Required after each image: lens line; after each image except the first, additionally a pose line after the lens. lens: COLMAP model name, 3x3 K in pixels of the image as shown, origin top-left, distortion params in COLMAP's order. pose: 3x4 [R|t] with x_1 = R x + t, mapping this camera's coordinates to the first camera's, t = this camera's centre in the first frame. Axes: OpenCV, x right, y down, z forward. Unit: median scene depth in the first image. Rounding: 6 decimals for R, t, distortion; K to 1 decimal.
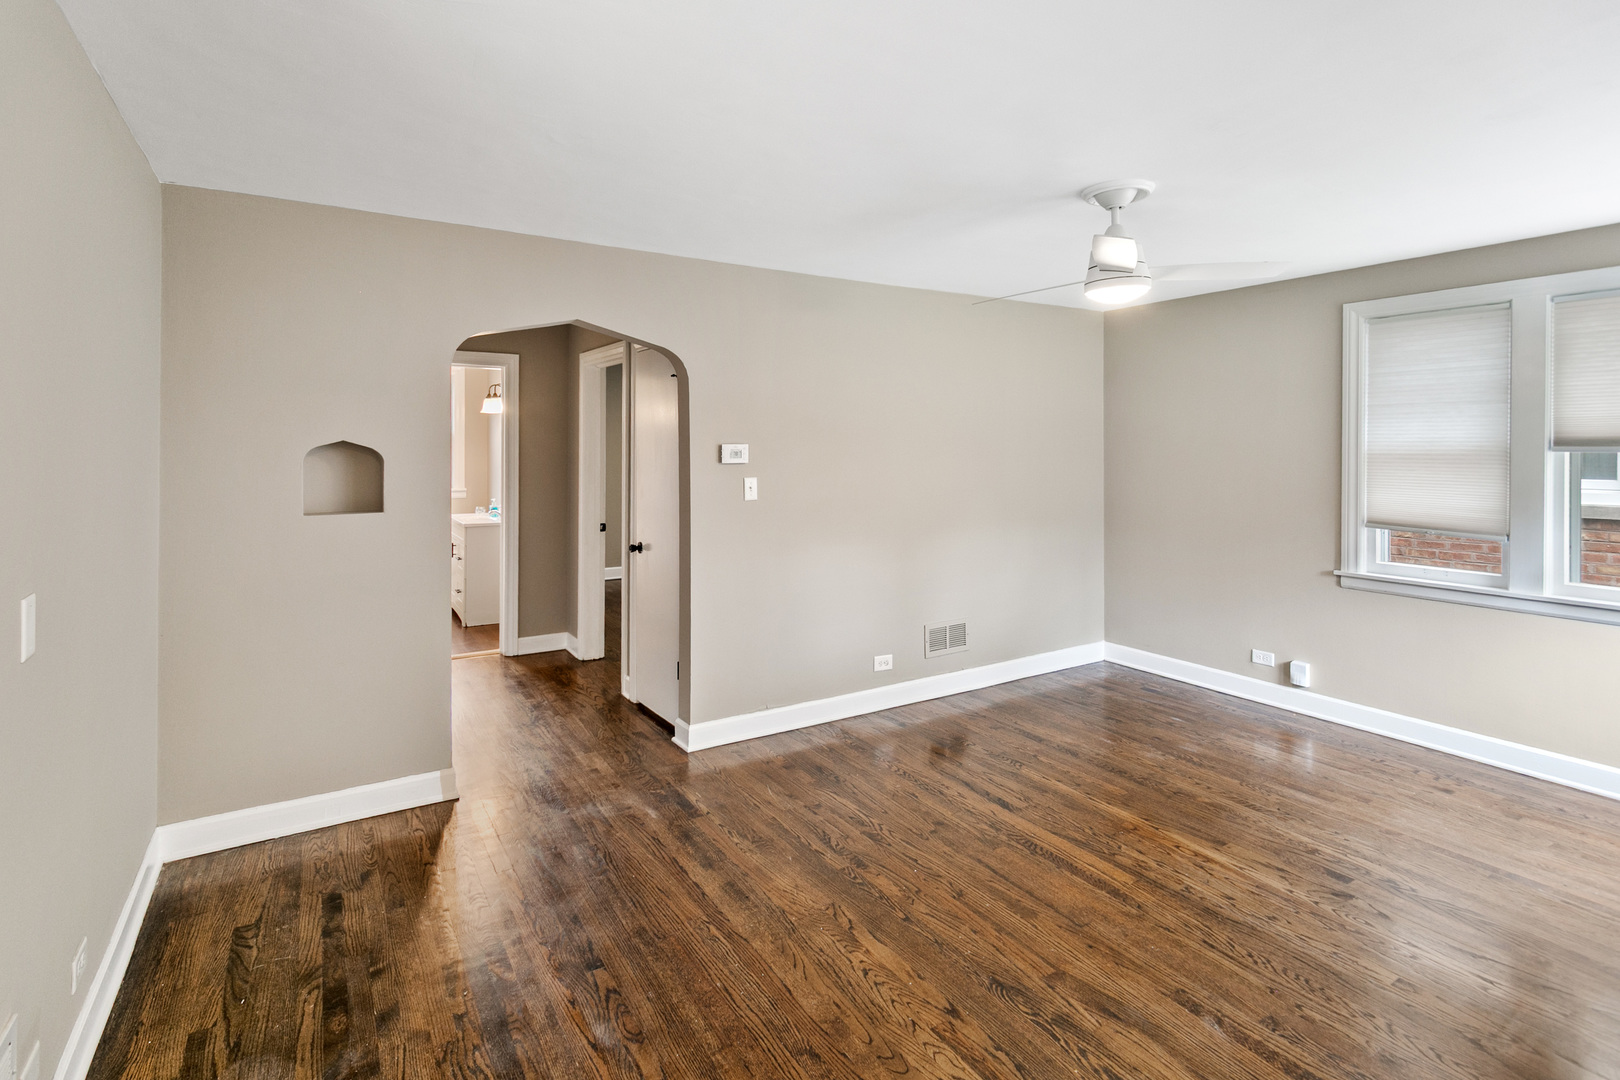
lens RADIAL K [[776.6, 0, 820.9], [0, 776.6, 467.3], [0, 0, 1]] dist [0.015831, -0.009948]
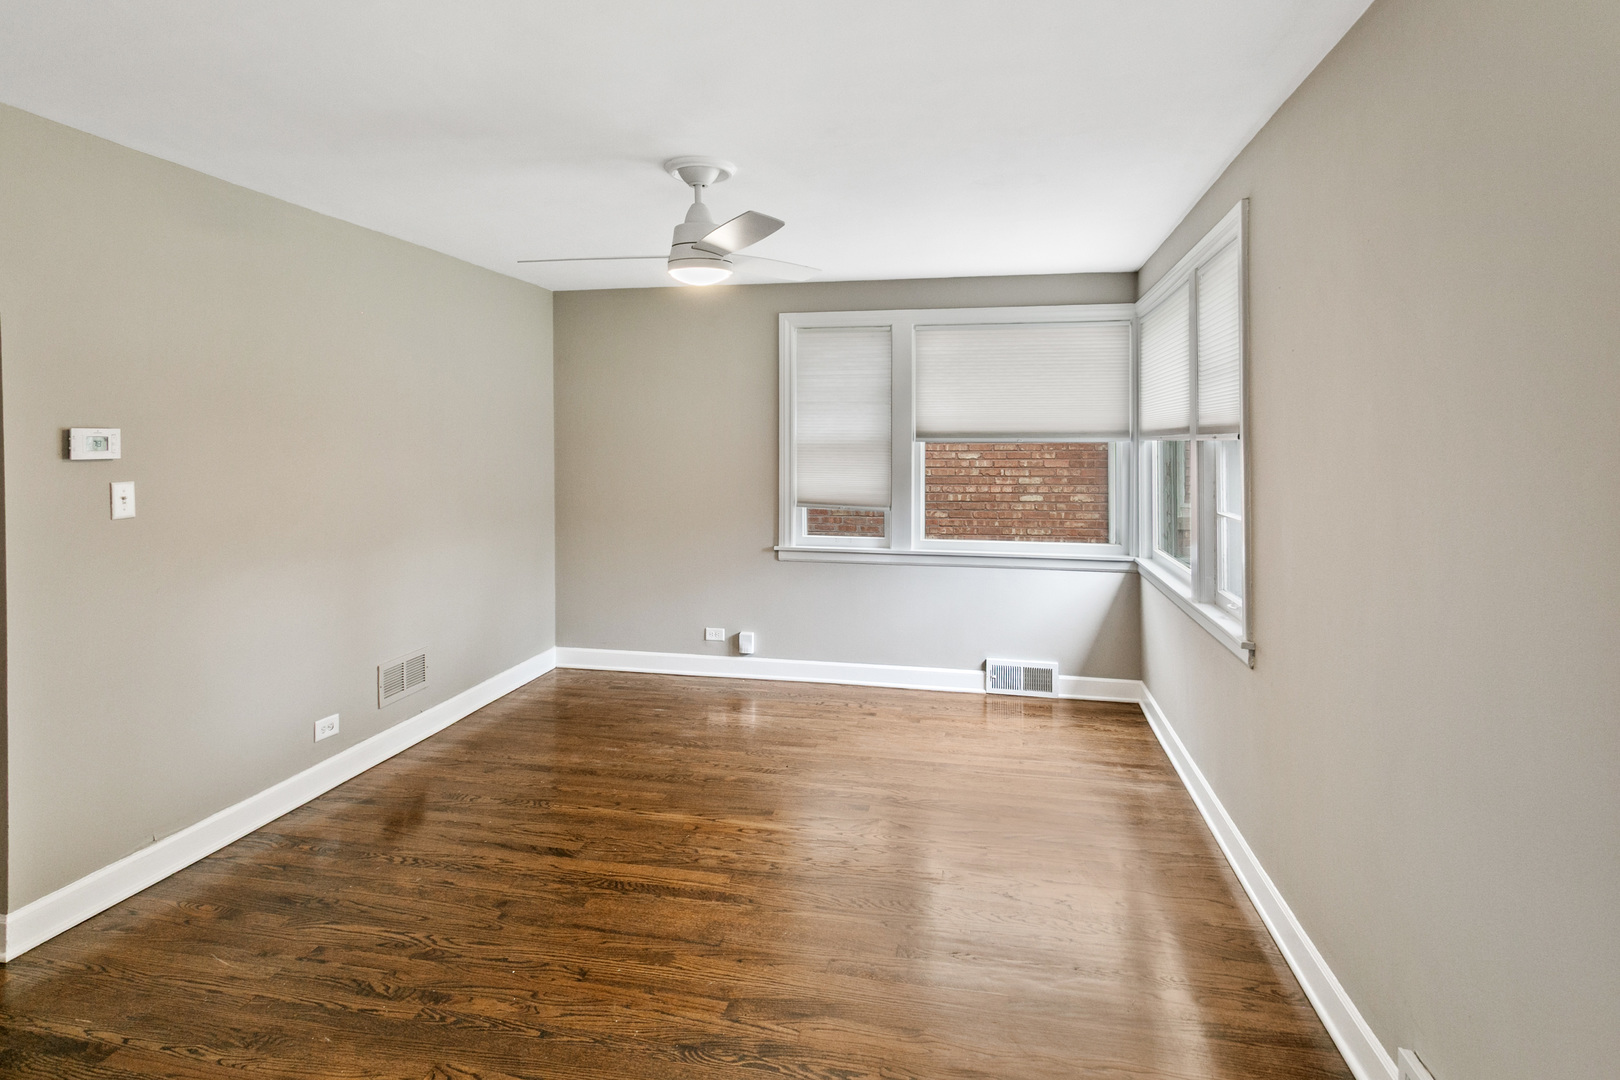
lens RADIAL K [[820.1, 0, 814.3], [0, 820.1, 458.2], [0, 0, 1]] dist [-0.002808, -0.001649]
pose [[0.693935, -0.013166, 0.719917, -0.207660], [0.016082, 0.999867, 0.002784, 0.001304], [-0.719858, 0.009646, 0.694055, 0.164602]]
